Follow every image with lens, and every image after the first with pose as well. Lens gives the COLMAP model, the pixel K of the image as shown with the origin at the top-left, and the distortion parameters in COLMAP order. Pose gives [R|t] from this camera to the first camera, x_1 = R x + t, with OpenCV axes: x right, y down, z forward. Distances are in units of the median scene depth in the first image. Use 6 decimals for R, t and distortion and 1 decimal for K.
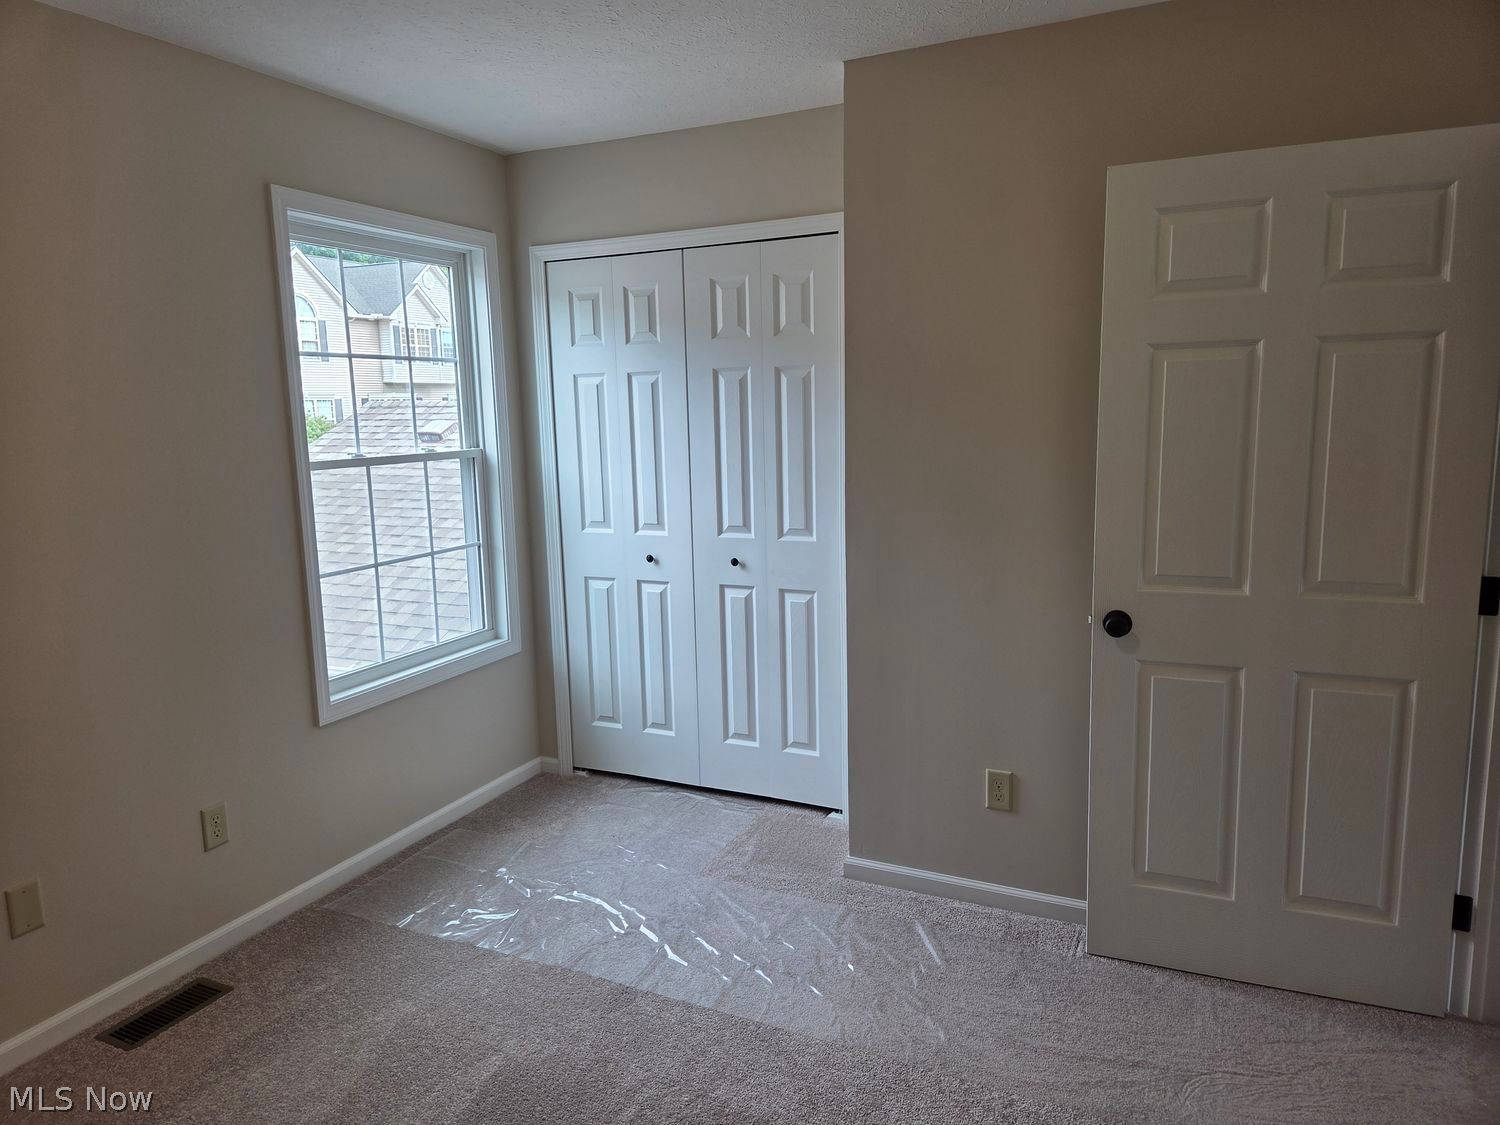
lens RADIAL K [[1004.0, 0, 756.7], [0, 1004.0, 557.6], [0, 0, 1]] dist [0.081979, -0.068421]
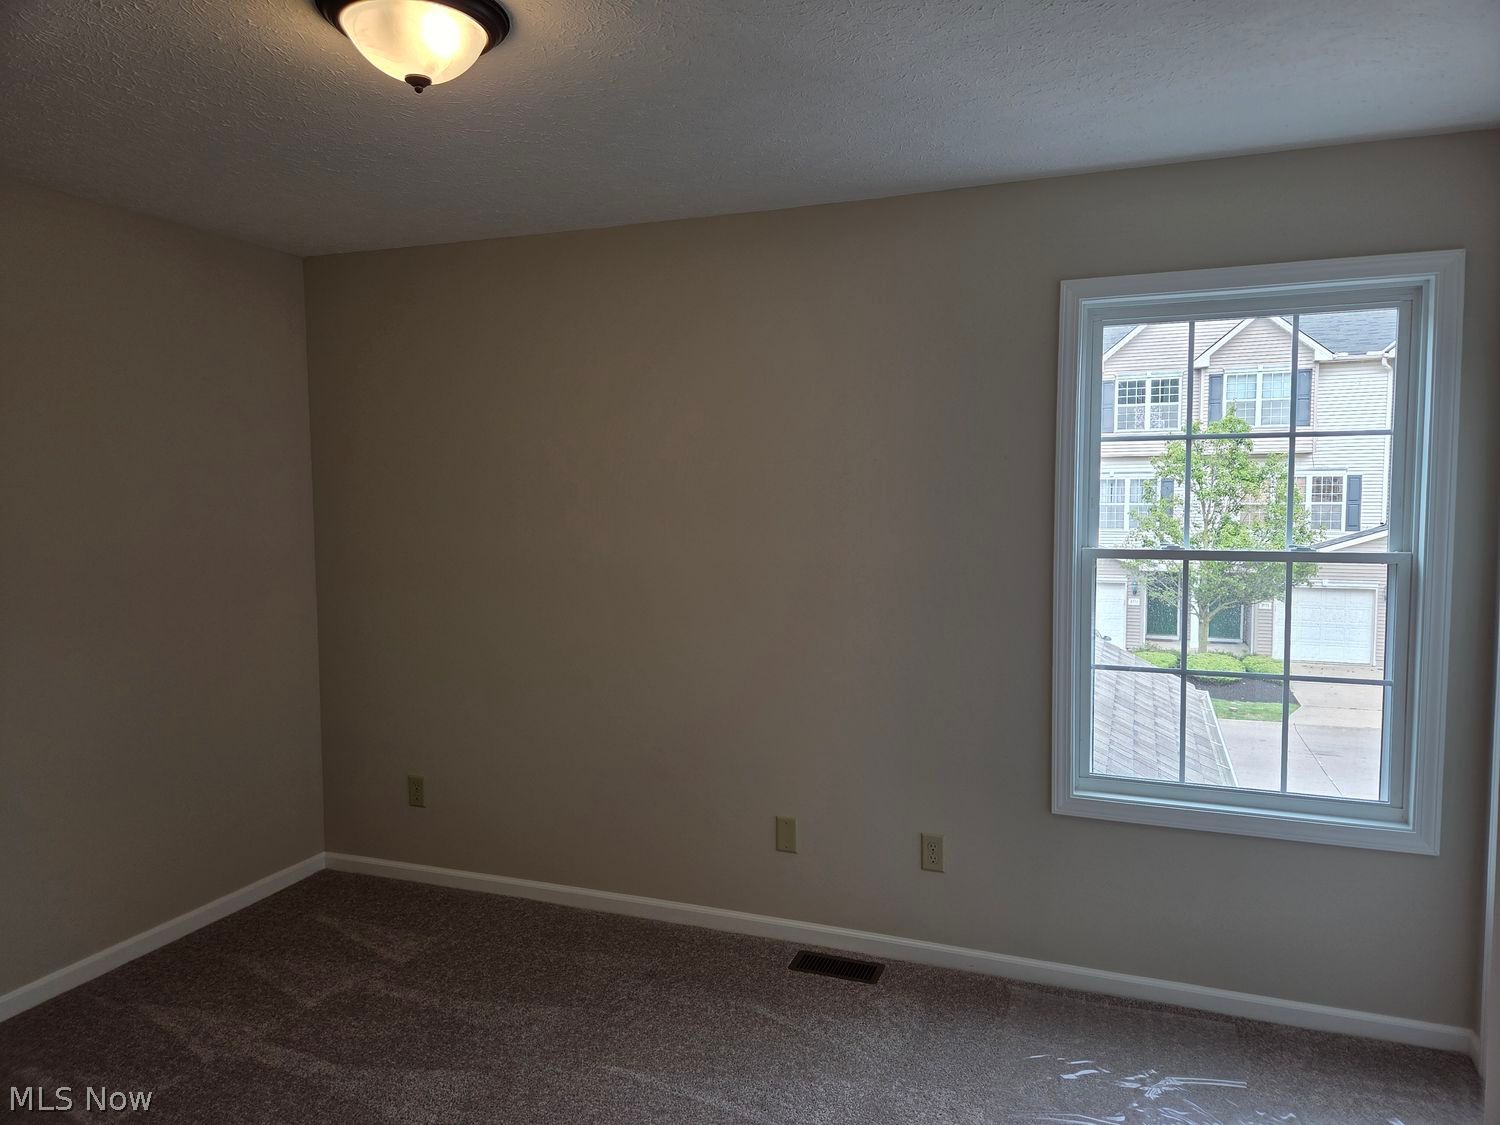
lens RADIAL K [[1004.0, 0, 754.0], [0, 1004.0, 560.9], [0, 0, 1]] dist [0.081979, -0.068421]
pose [[0.078557, 0.098214, -0.992060, 0.454094], [-0.150654, 0.984876, 0.085574, -0.105366], [0.985460, 0.142735, 0.092165, 0.529696]]
